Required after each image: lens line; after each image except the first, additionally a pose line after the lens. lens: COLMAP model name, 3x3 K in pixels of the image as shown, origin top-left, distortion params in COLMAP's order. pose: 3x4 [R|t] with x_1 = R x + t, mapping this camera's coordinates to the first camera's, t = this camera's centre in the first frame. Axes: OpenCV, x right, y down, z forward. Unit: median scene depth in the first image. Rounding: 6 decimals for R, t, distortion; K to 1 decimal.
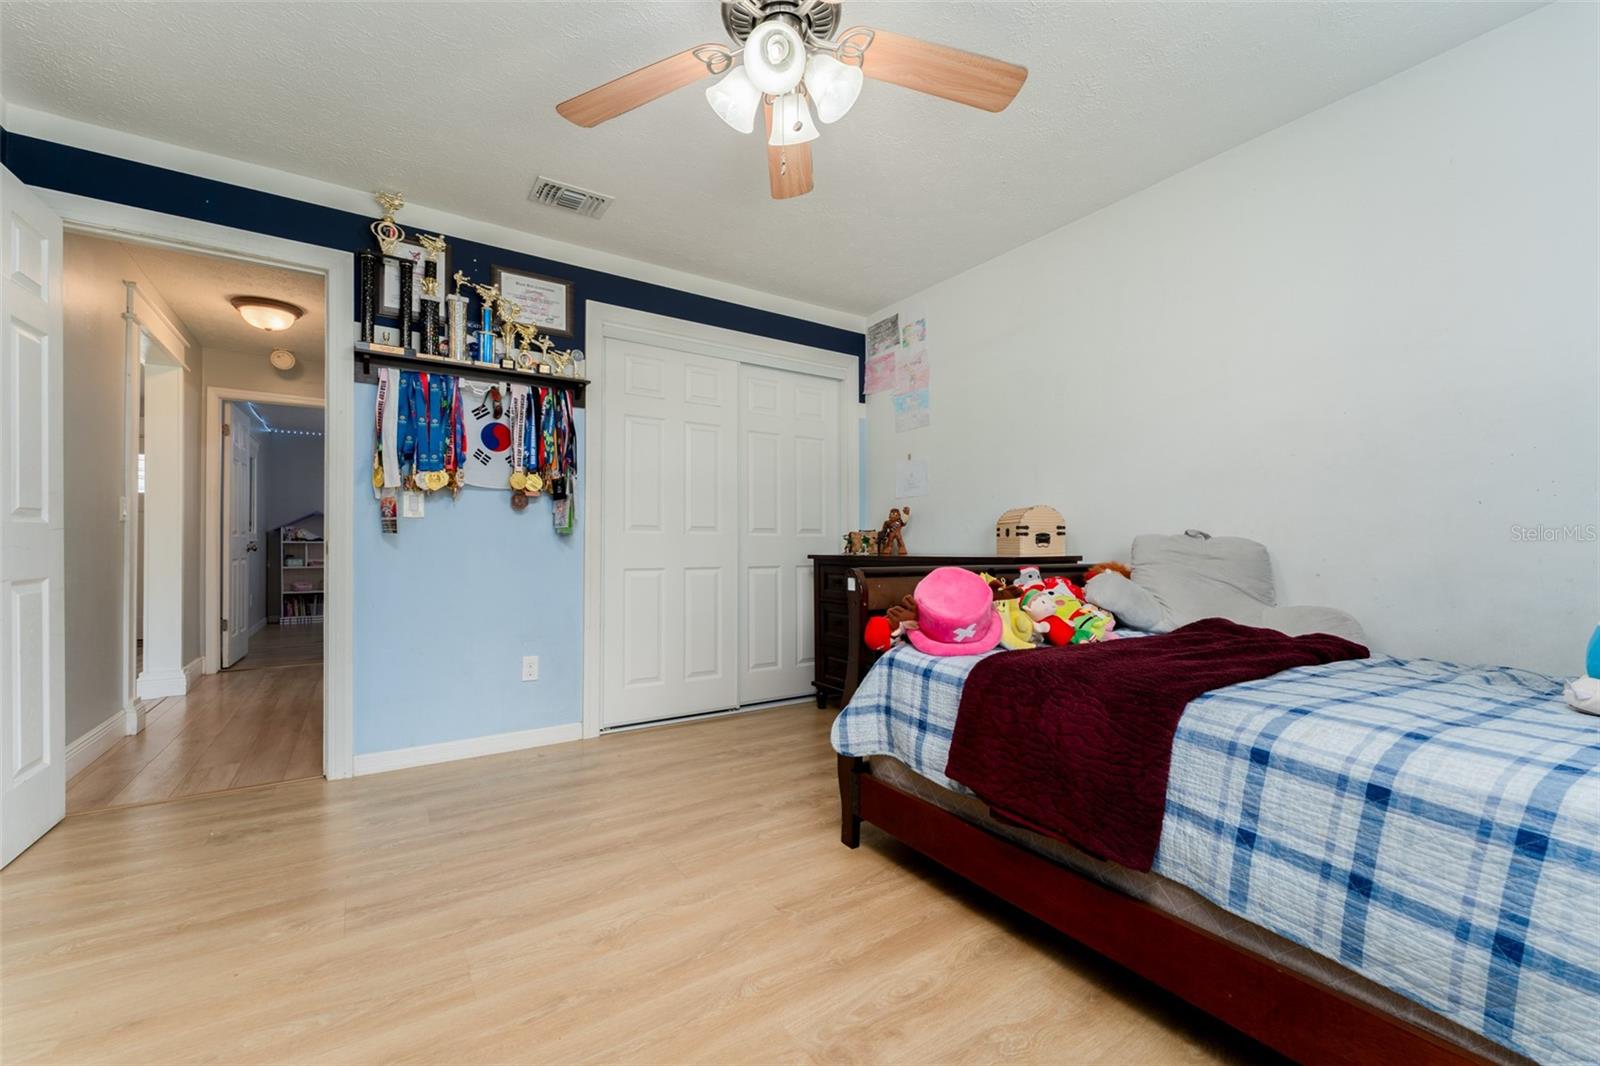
lens RADIAL K [[629.0, 0, 800.0], [0, 629.0, 533.0], [0, 0, 1]] dist [-0.001019, -0.000204]
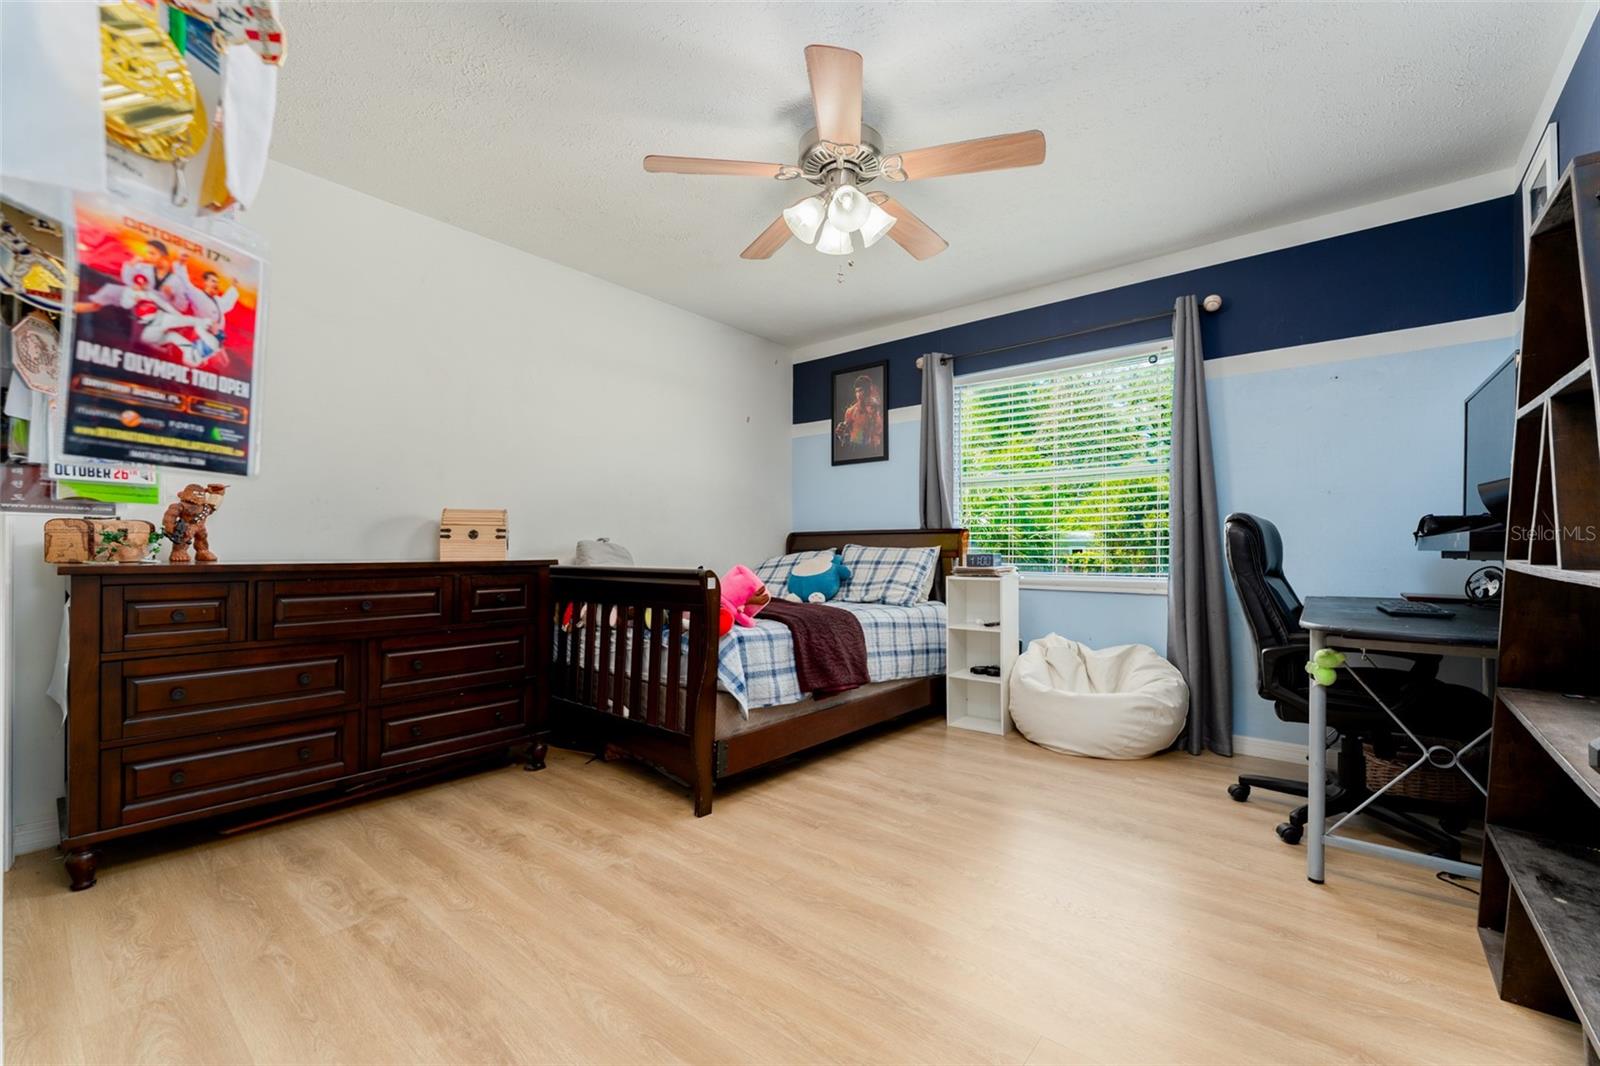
lens RADIAL K [[645.3, 0, 795.5], [0, 645.3, 540.8], [0, 0, 1]] dist [0.000013, -0.000232]
pose [[-0.255959, 0.010152, 0.966634, -1.273493], [-0.026288, 0.999502, -0.017458, 0.023062], [-0.966330, -0.029879, -0.255564, 1.343721]]
